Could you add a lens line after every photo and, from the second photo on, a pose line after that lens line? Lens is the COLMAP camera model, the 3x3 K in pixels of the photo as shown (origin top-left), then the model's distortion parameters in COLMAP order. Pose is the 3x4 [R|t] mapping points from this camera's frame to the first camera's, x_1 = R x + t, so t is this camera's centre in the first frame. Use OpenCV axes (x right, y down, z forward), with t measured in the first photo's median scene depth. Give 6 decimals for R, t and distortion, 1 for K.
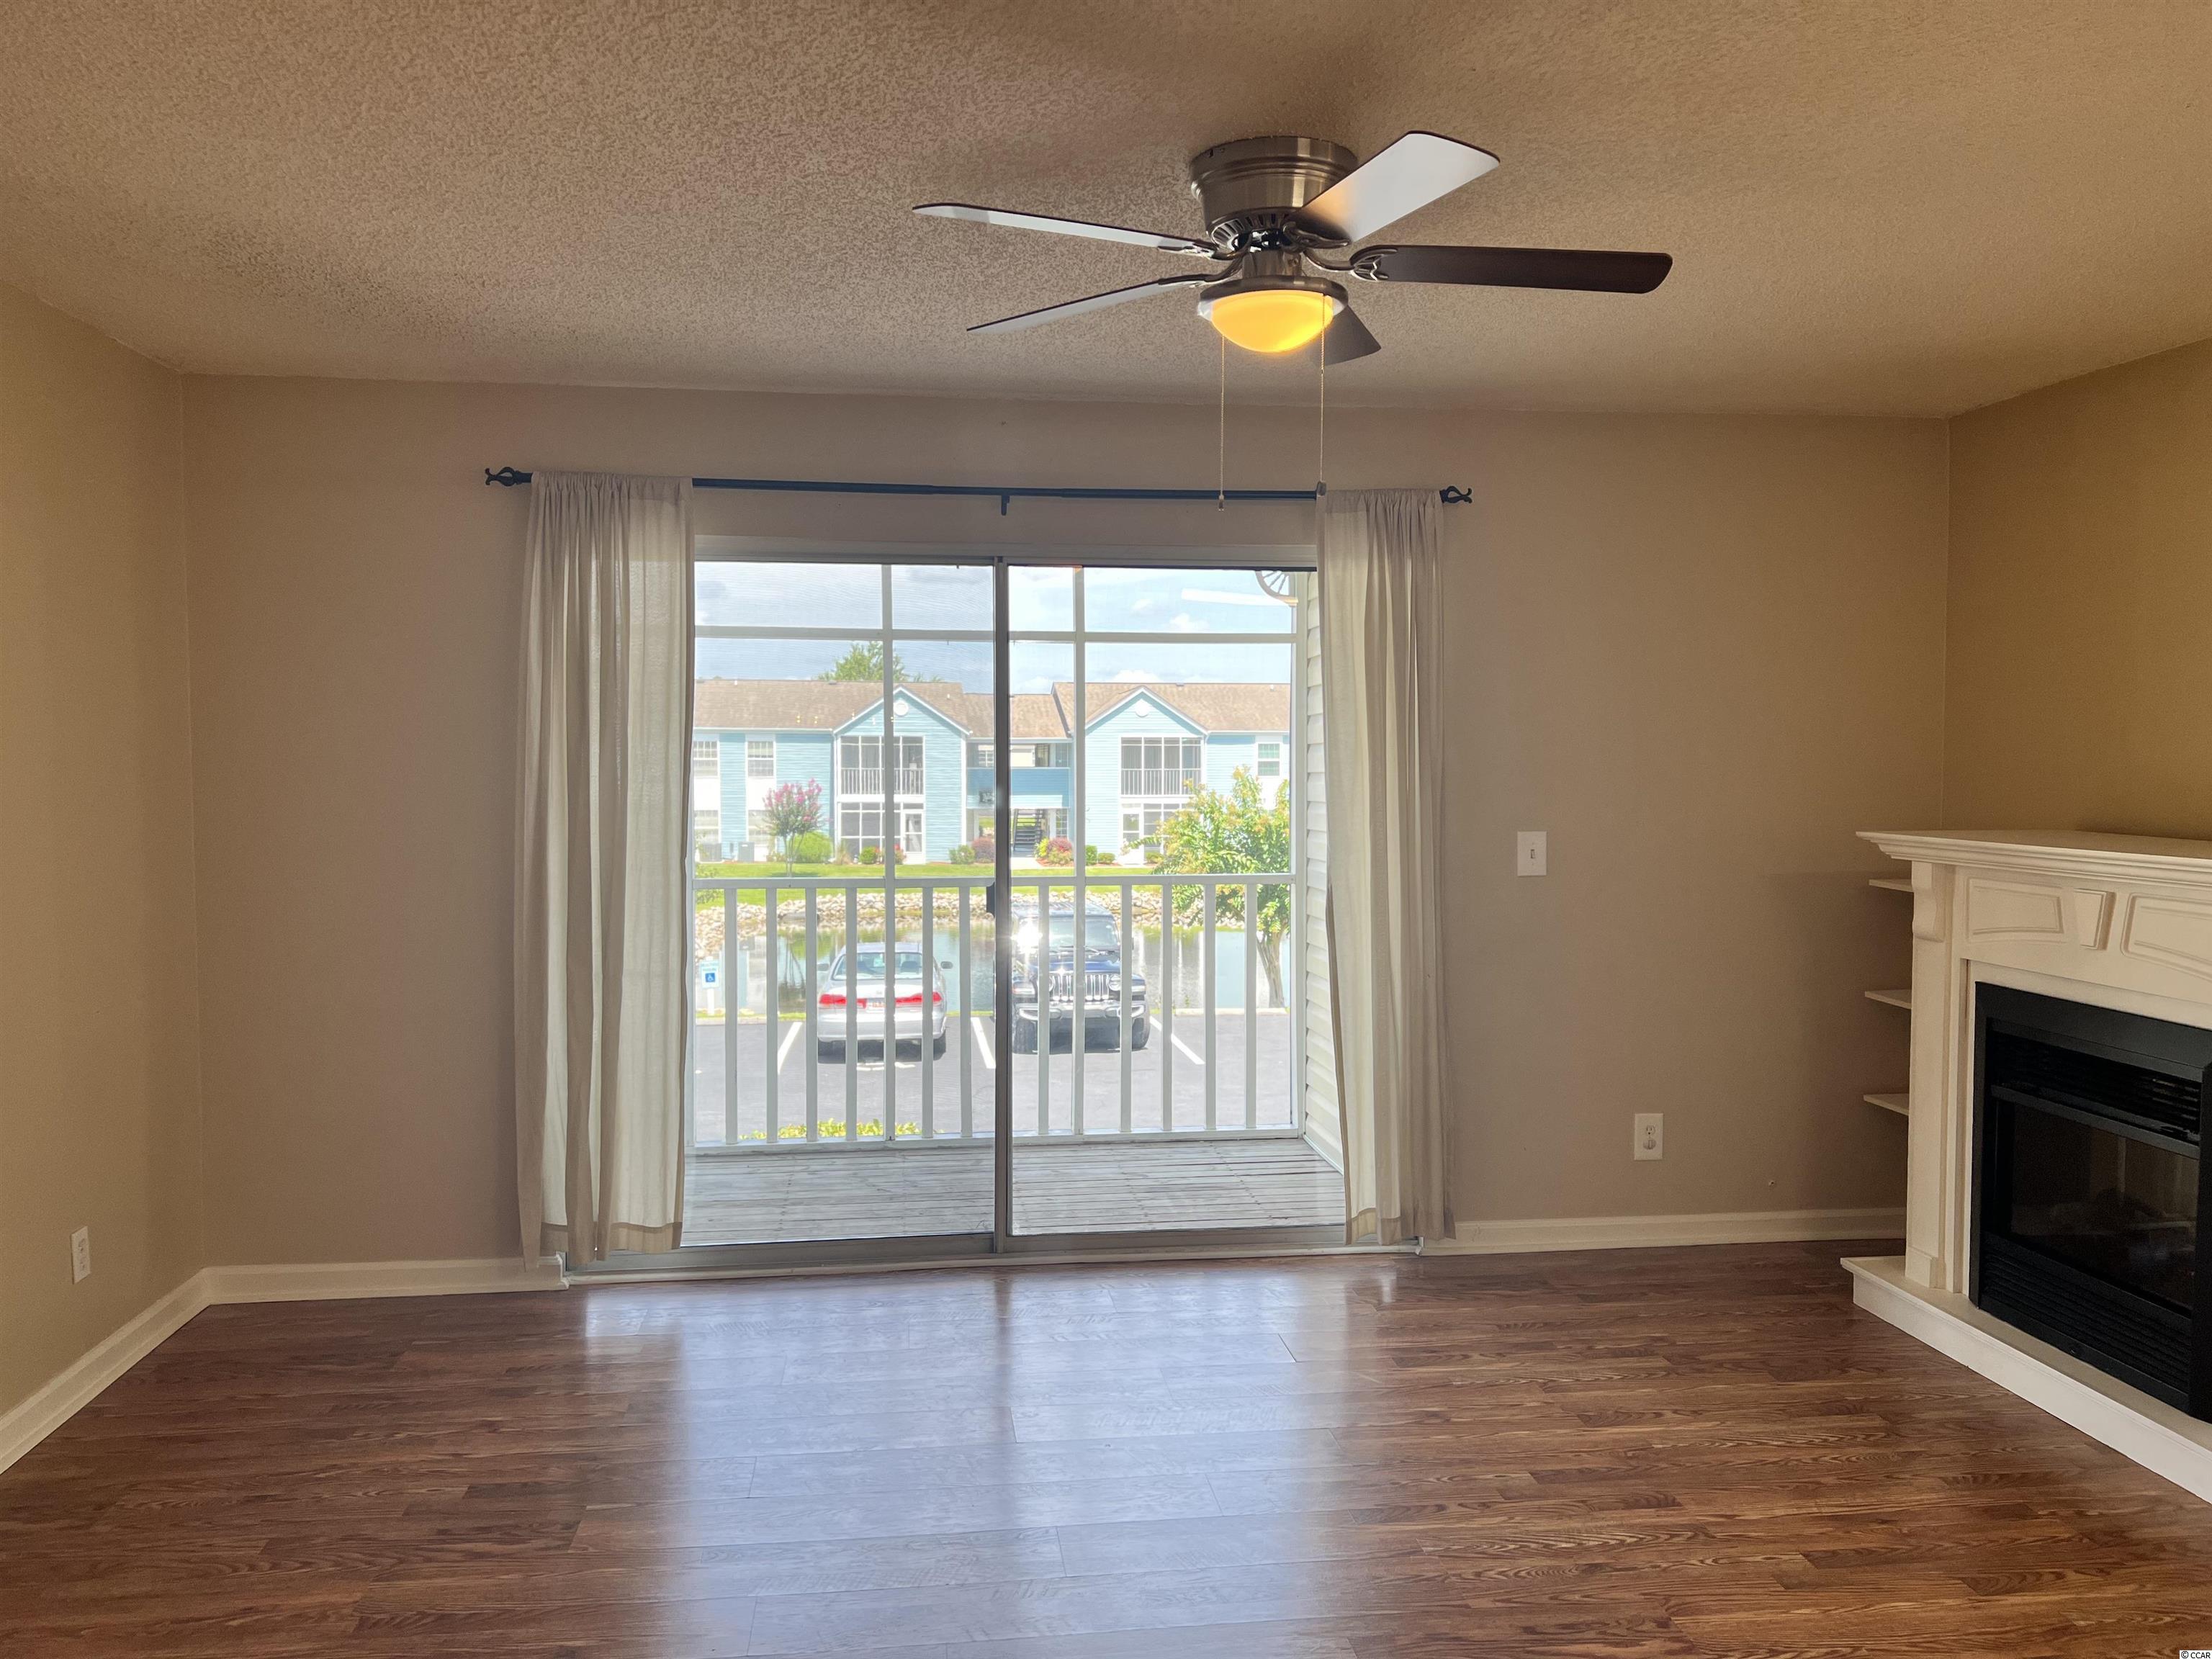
lens RADIAL K [[1671.8, 0, 1095.8], [0, 1671.8, 835.8], [0, 0, 1]] dist [0.061048, -0.070254]
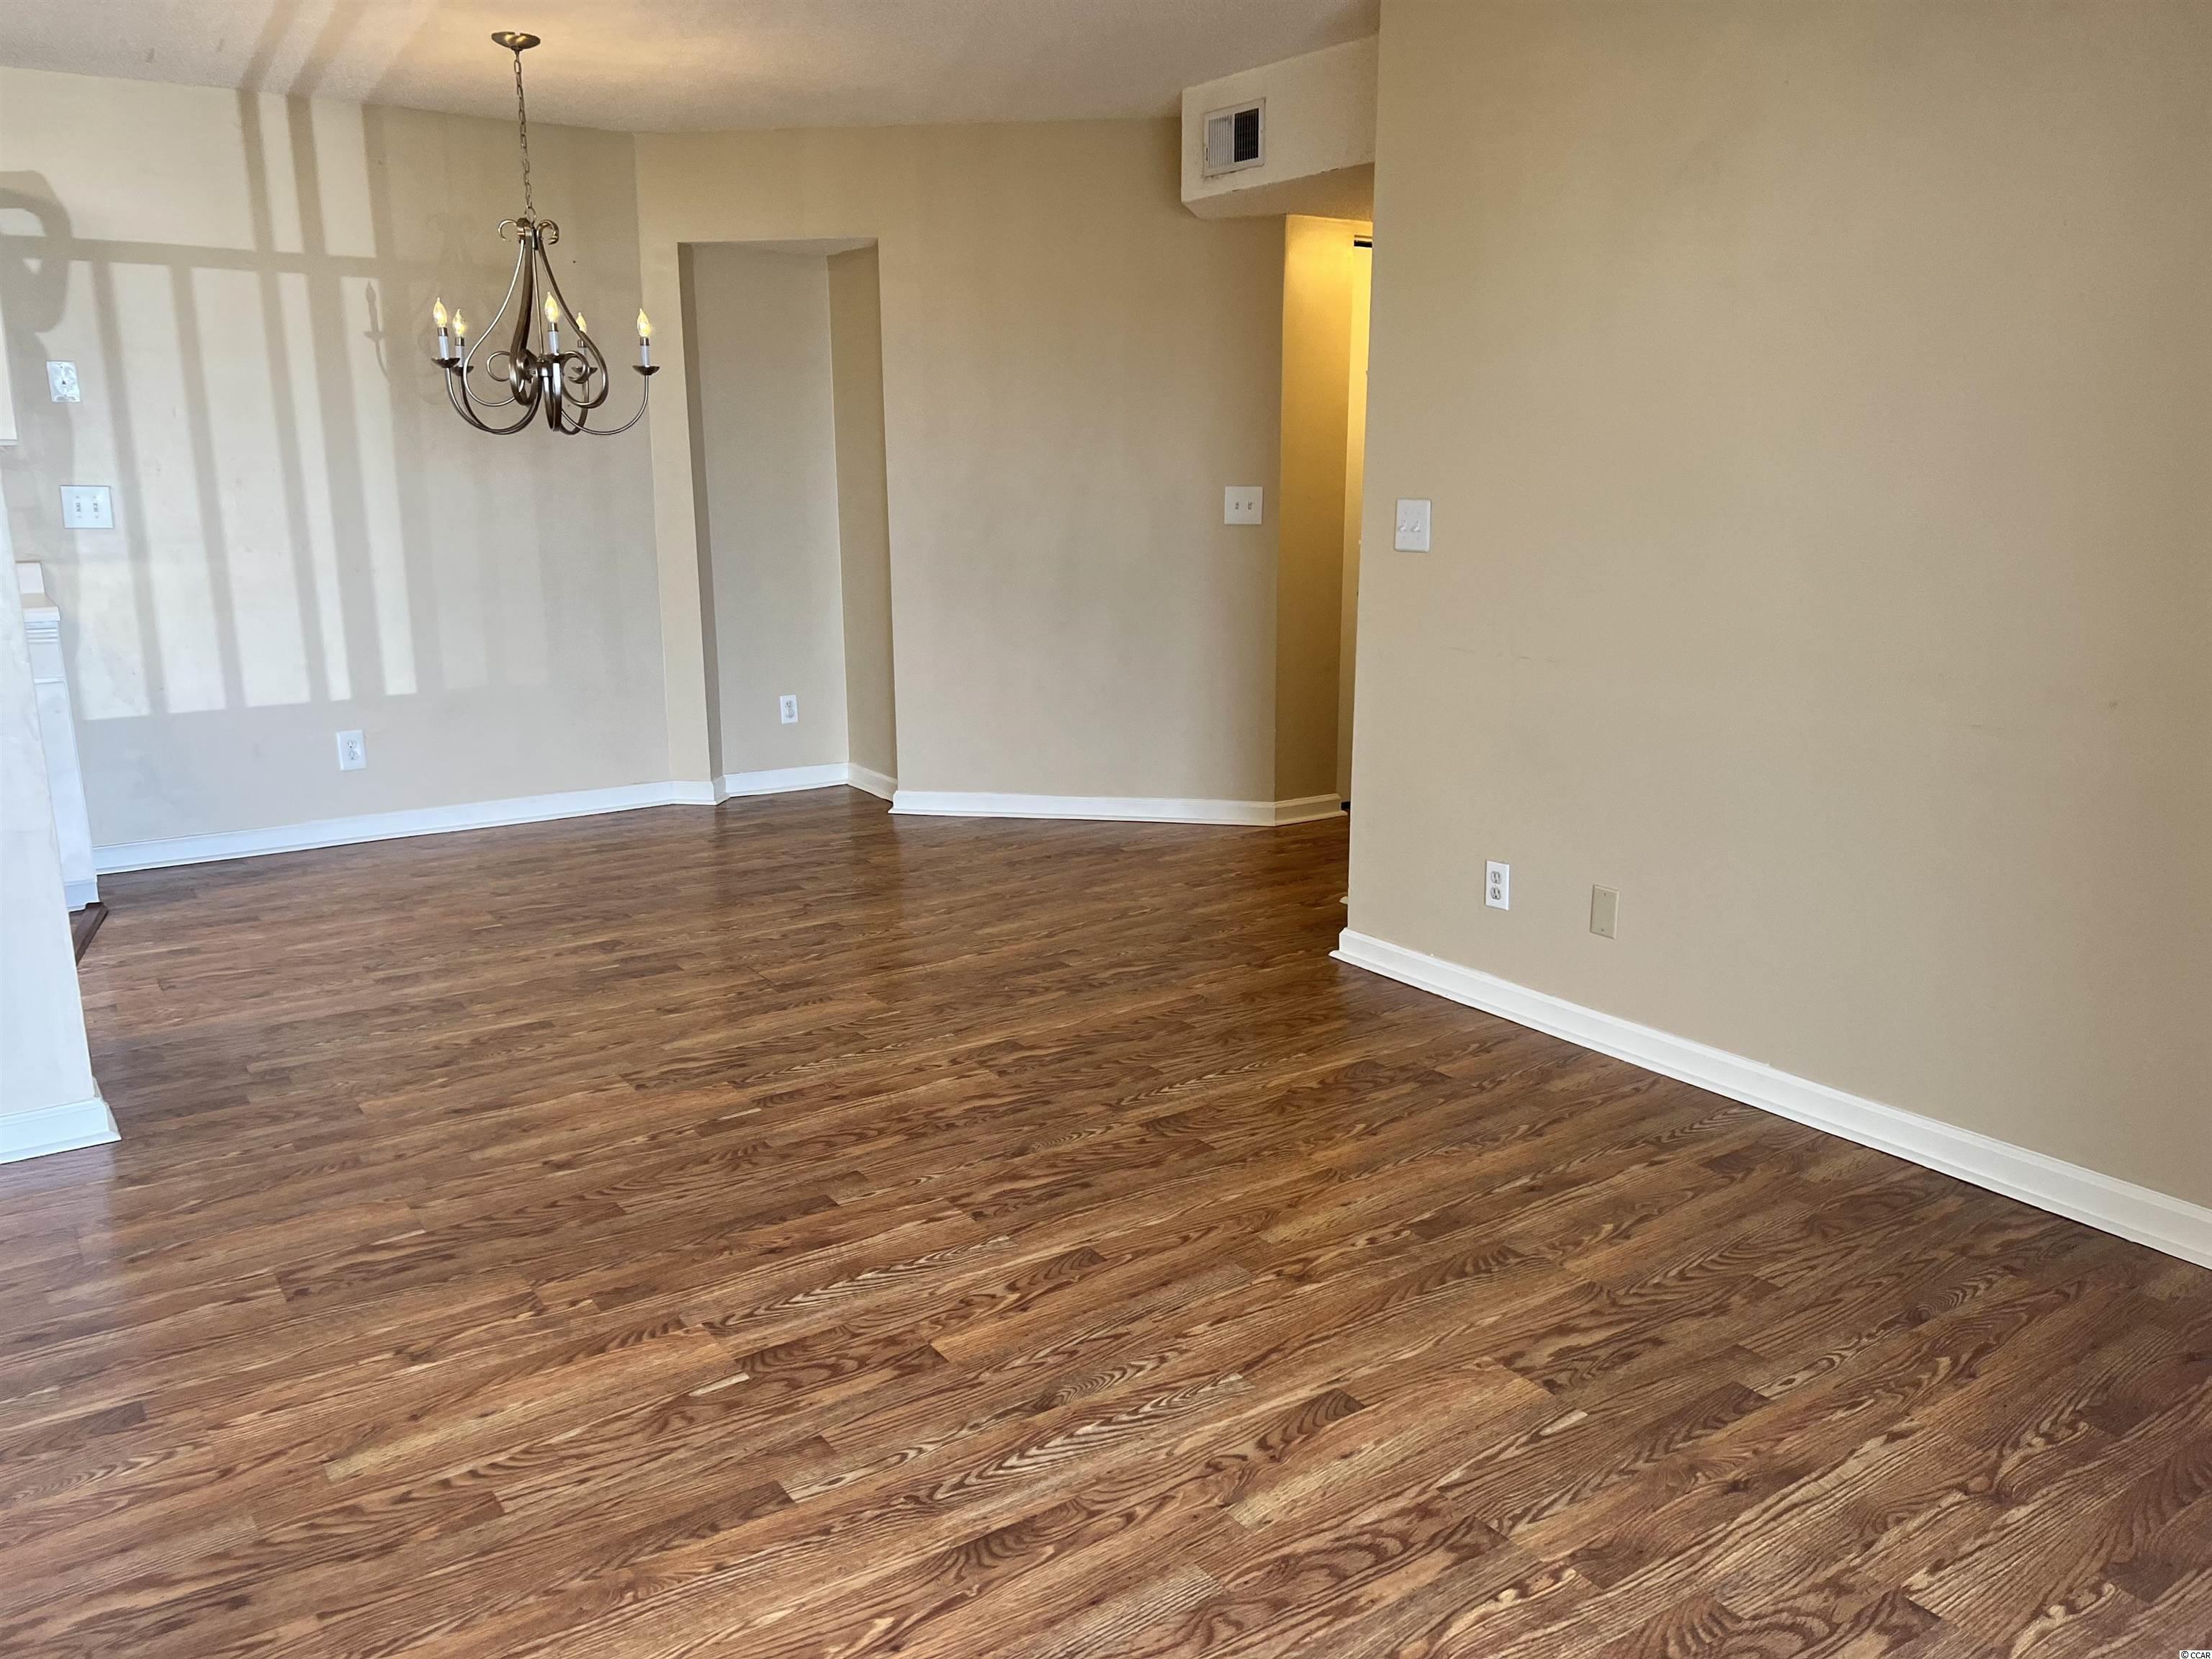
lens RADIAL K [[1671.8, 0, 1112.1], [0, 1671.8, 833.5], [0, 0, 1]] dist [0.061048, -0.070254]
pose [[-0.882886, 0.105261, -0.457638, 0.150198], [-0.020094, 0.965192, 0.260769, -0.027997], [0.469158, 0.239425, -0.850039, 1.148900]]
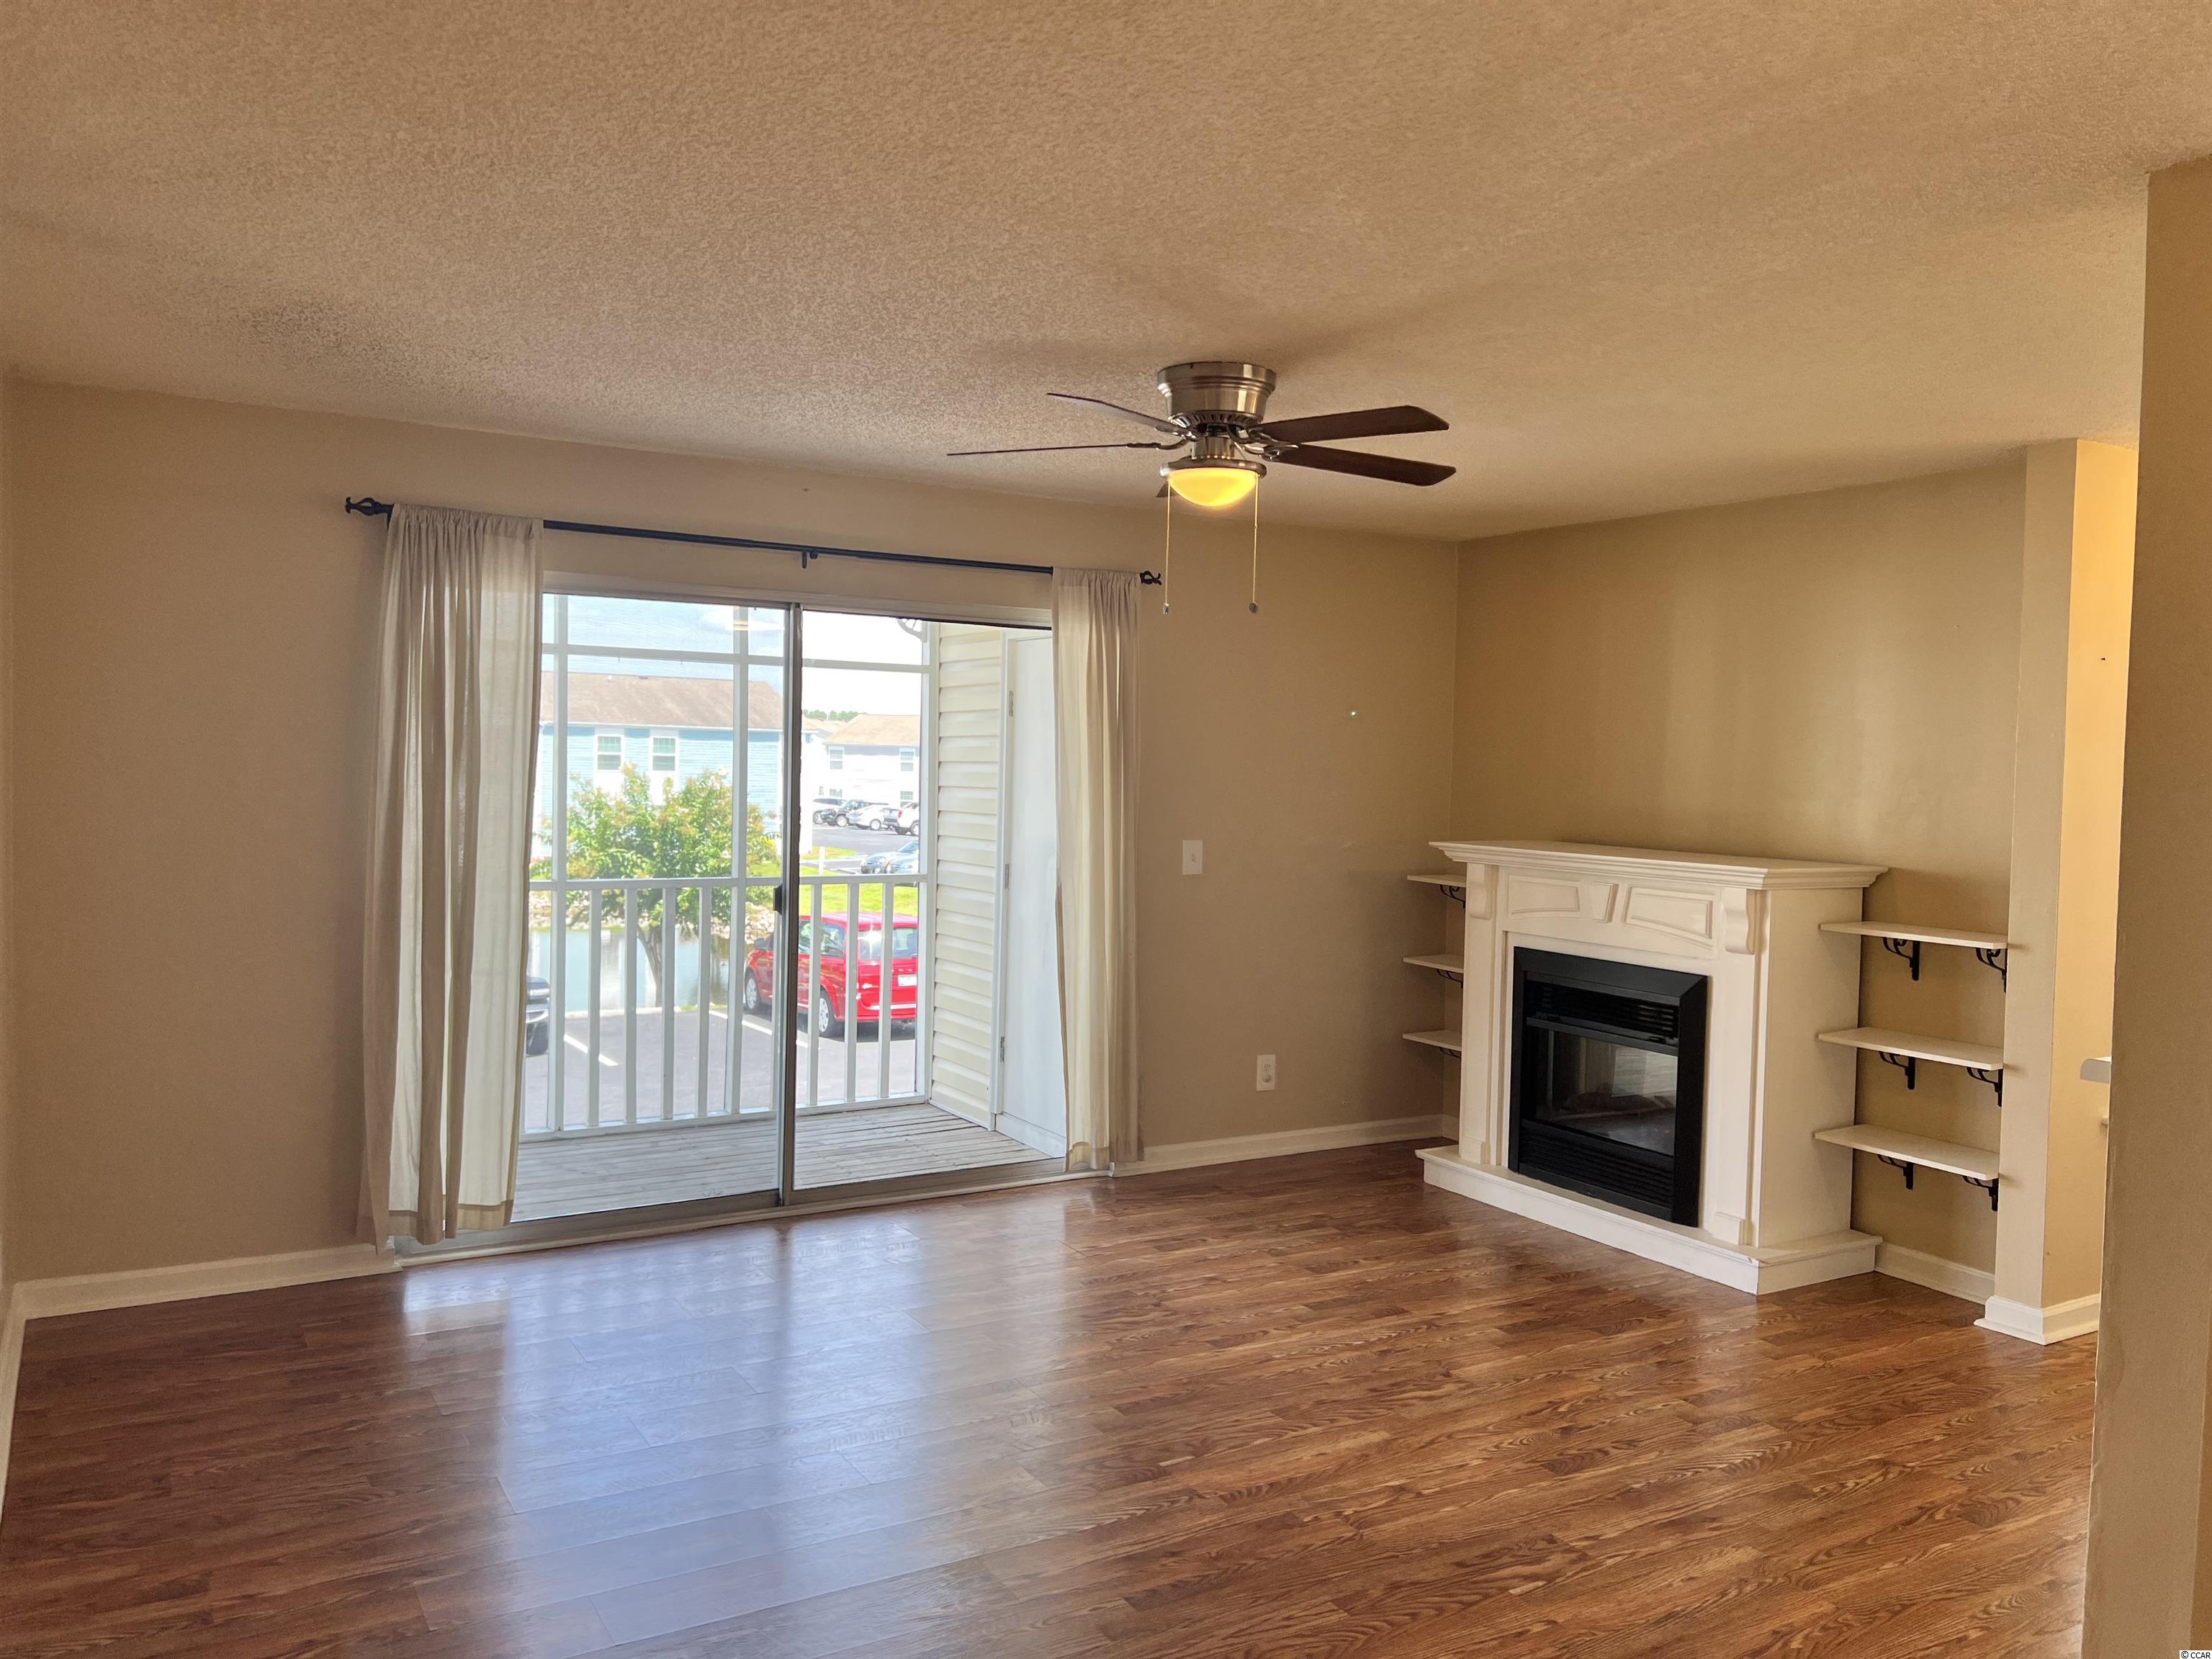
lens RADIAL K [[1671.8, 0, 1103.7], [0, 1671.8, 813.4], [0, 0, 1]] dist [0.061048, -0.070254]
pose [[0.916132, 0.007662, 0.400804, -0.369998], [-0.003526, 0.999933, -0.011056, -0.010058], [-0.400862, 0.008715, 0.916097, -0.170045]]
